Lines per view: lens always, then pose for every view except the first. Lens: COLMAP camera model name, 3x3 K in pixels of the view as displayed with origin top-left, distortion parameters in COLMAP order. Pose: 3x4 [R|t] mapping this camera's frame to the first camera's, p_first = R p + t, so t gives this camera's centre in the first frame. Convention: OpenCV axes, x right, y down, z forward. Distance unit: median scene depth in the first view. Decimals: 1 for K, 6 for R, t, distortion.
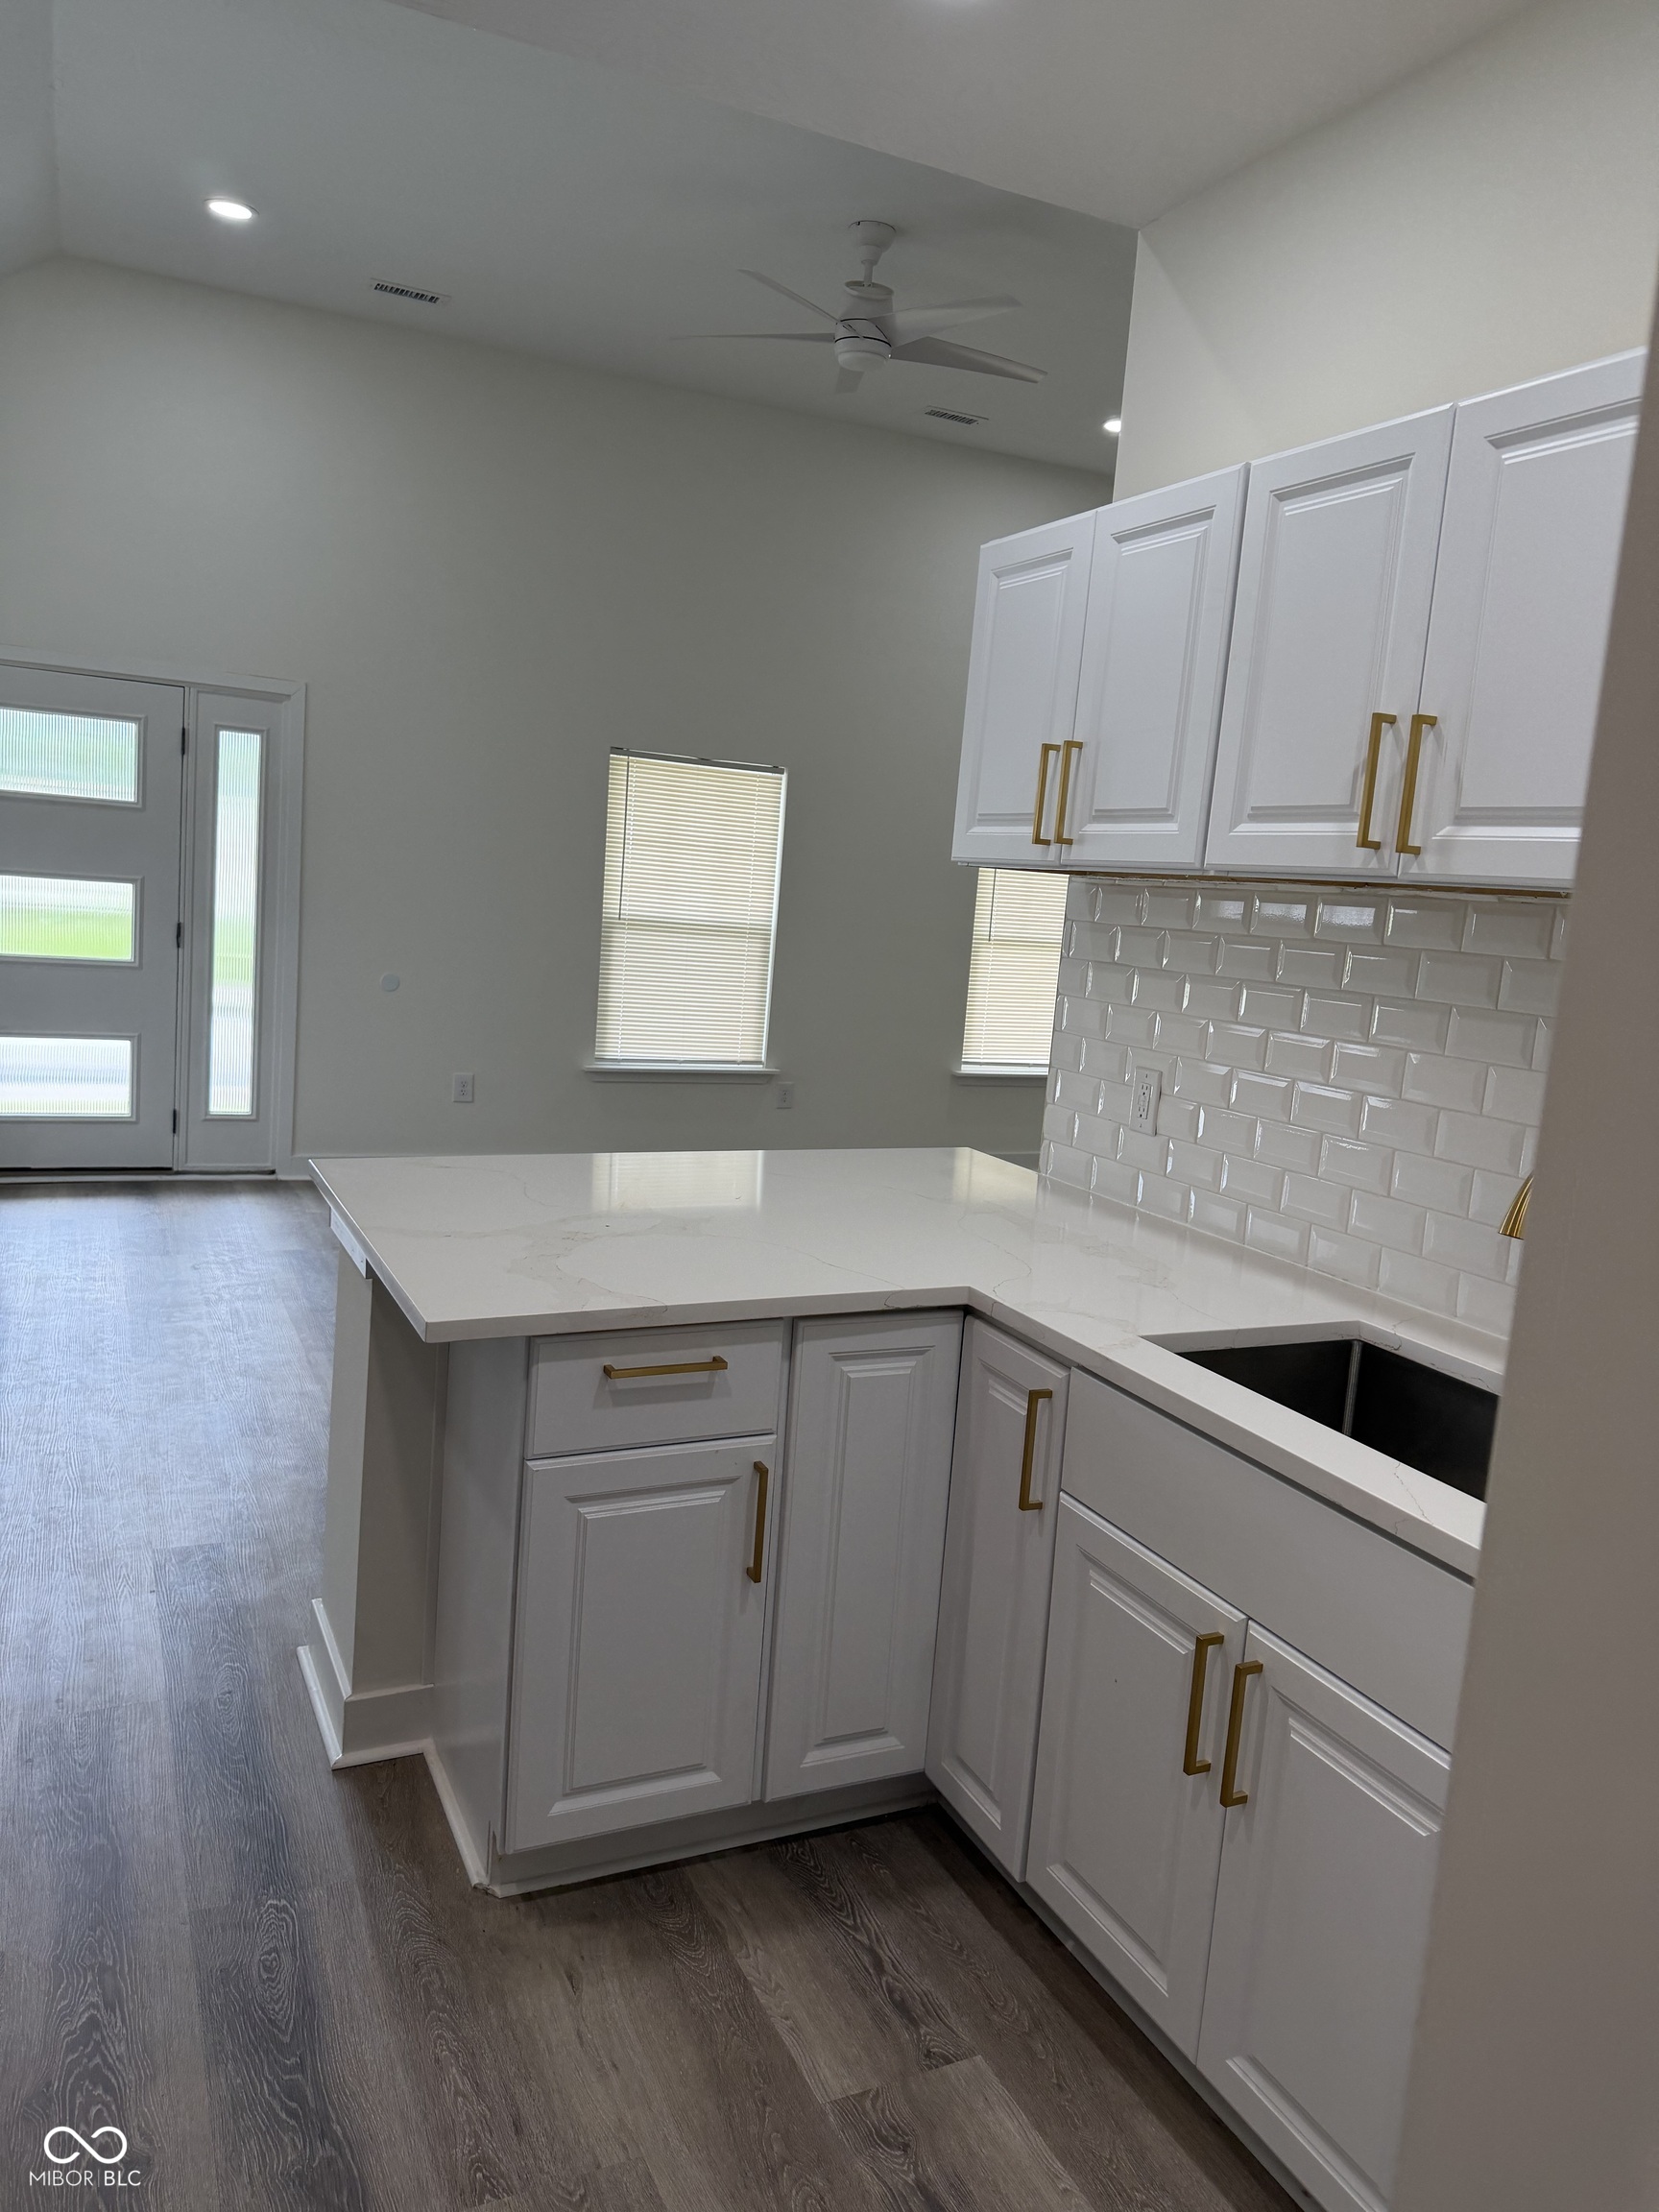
lens RADIAL K [[1555.0, 0, 836.4], [0, 1555.0, 1110.7], [0, 0, 1]] dist [0.035578, -0.041120]
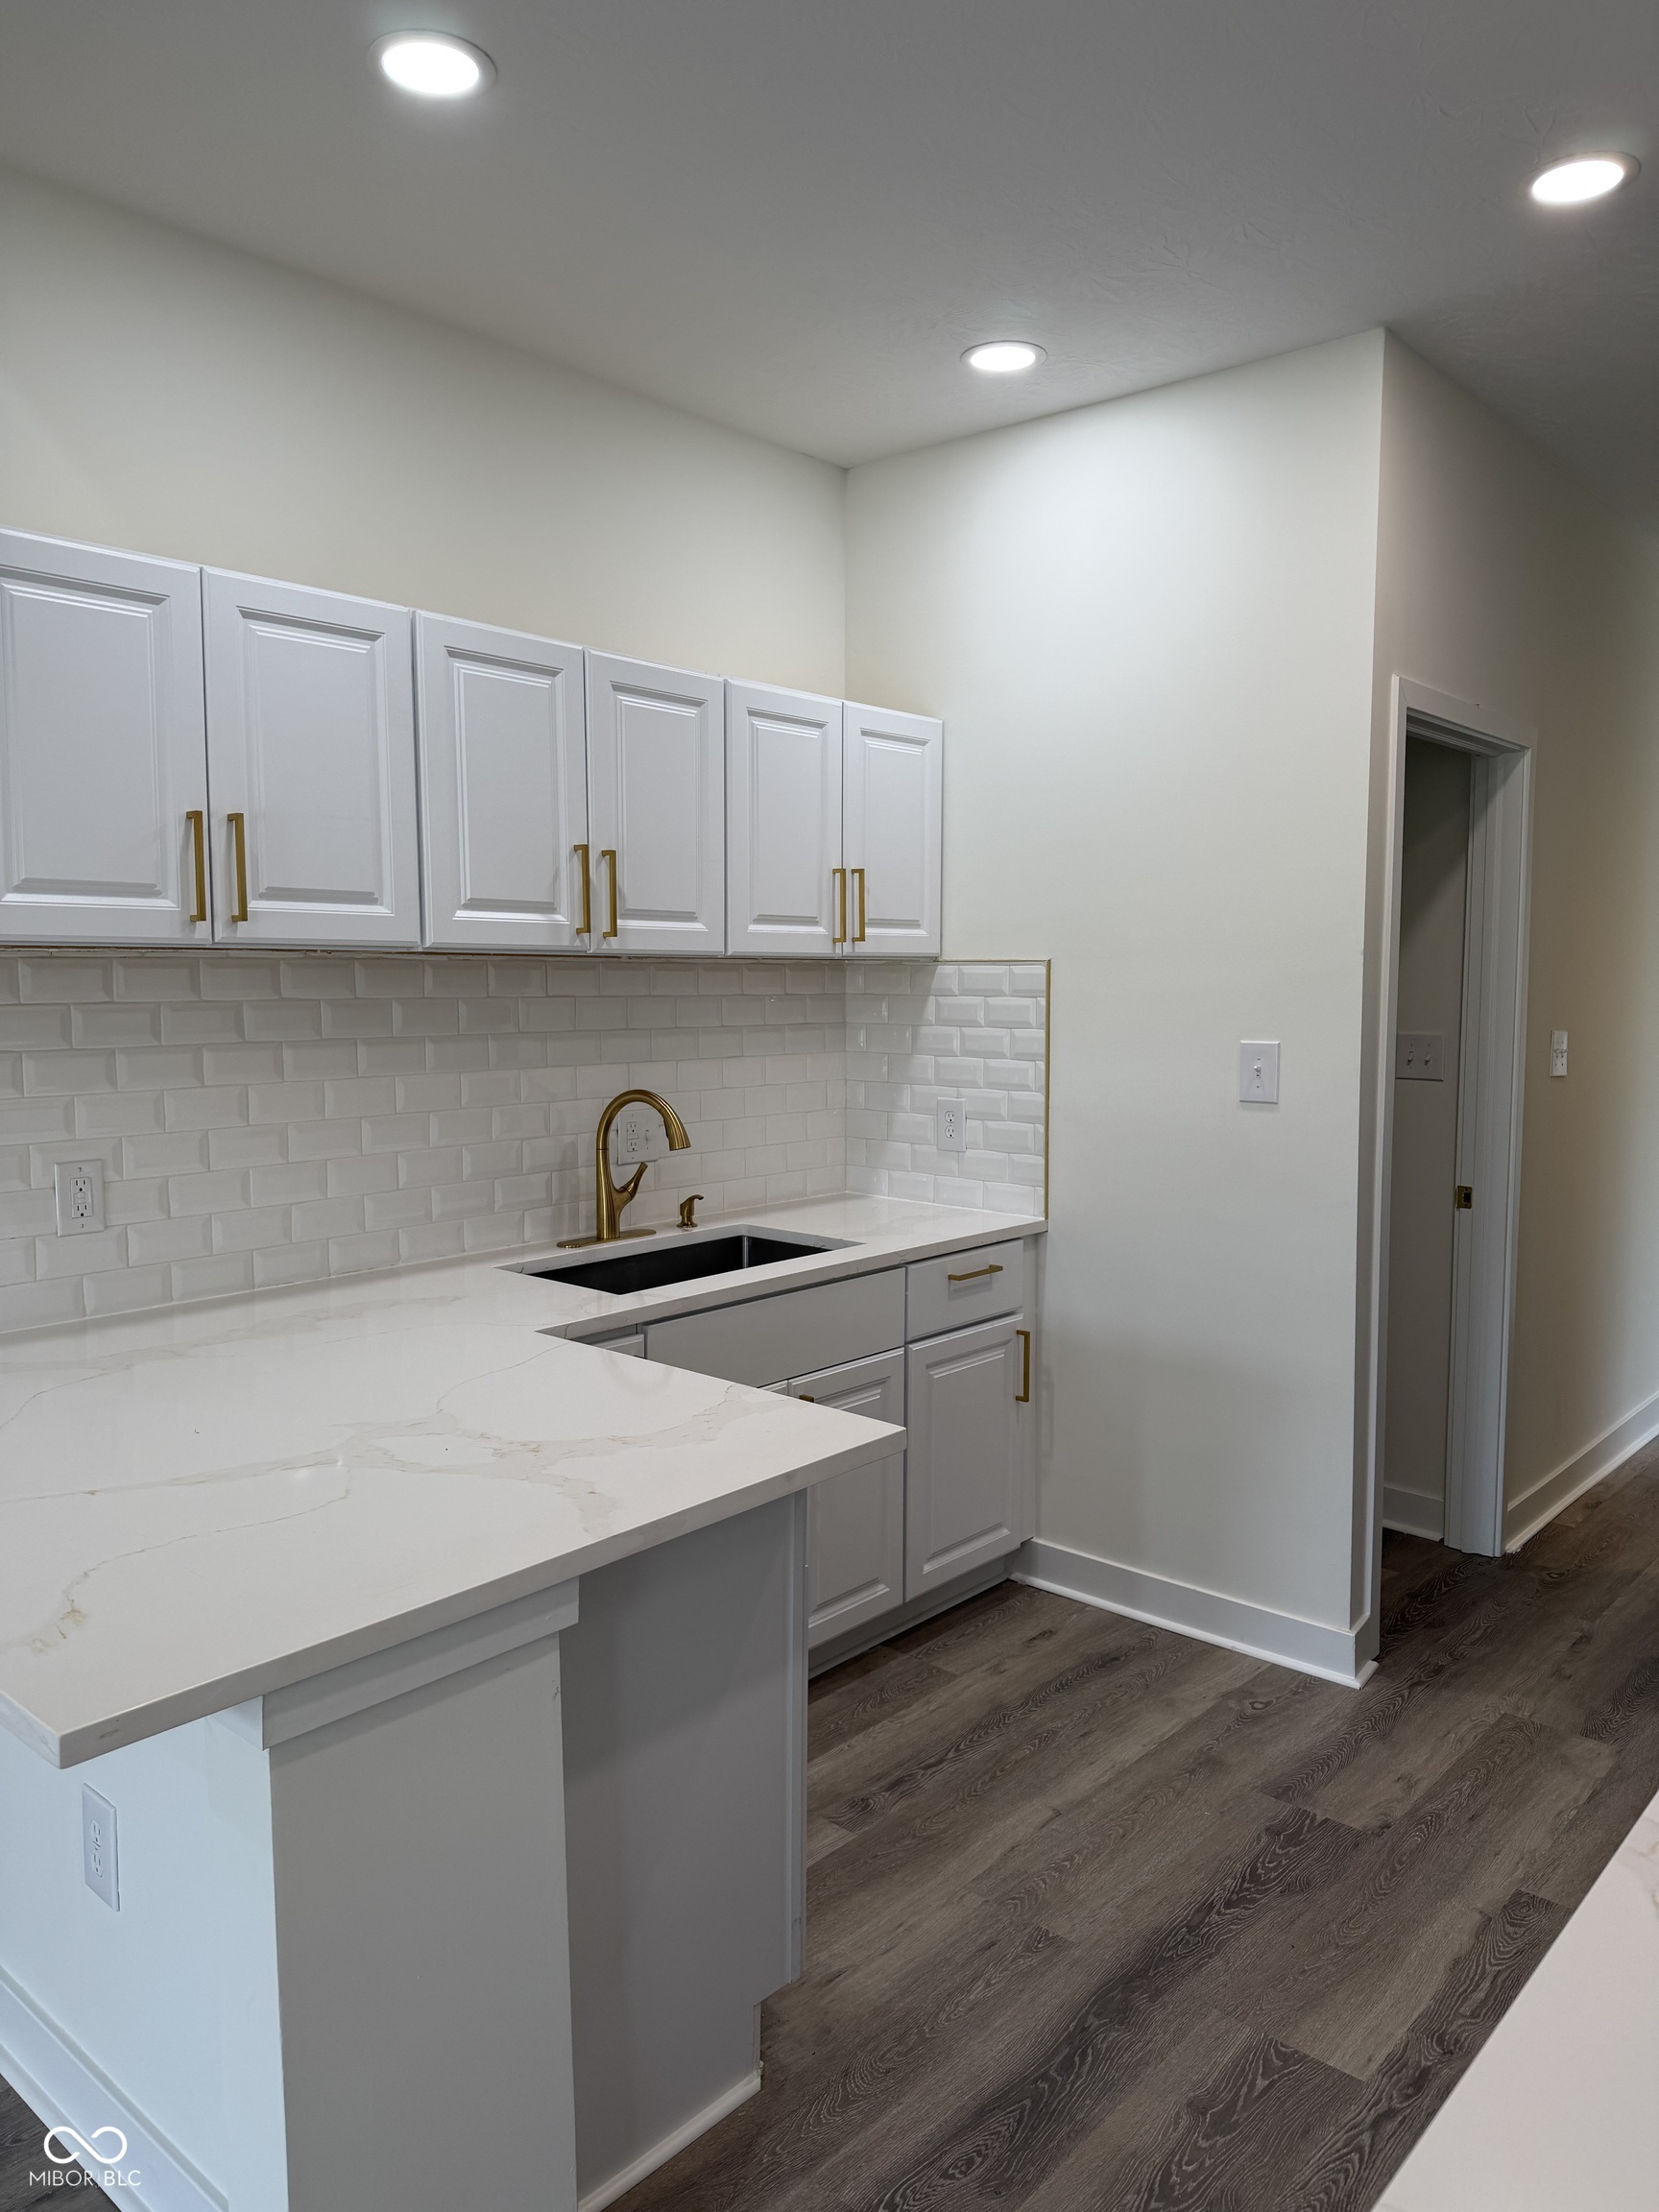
lens RADIAL K [[1555.0, 0, 827.4], [0, 1555.0, 1106.7], [0, 0, 1]] dist [0.035578, -0.041120]
pose [[-0.384886, -0.151505, 0.910444, -1.177690], [0.105826, 0.972686, 0.206599, -0.299966], [-0.916877, 0.175866, -0.358340, 1.403330]]
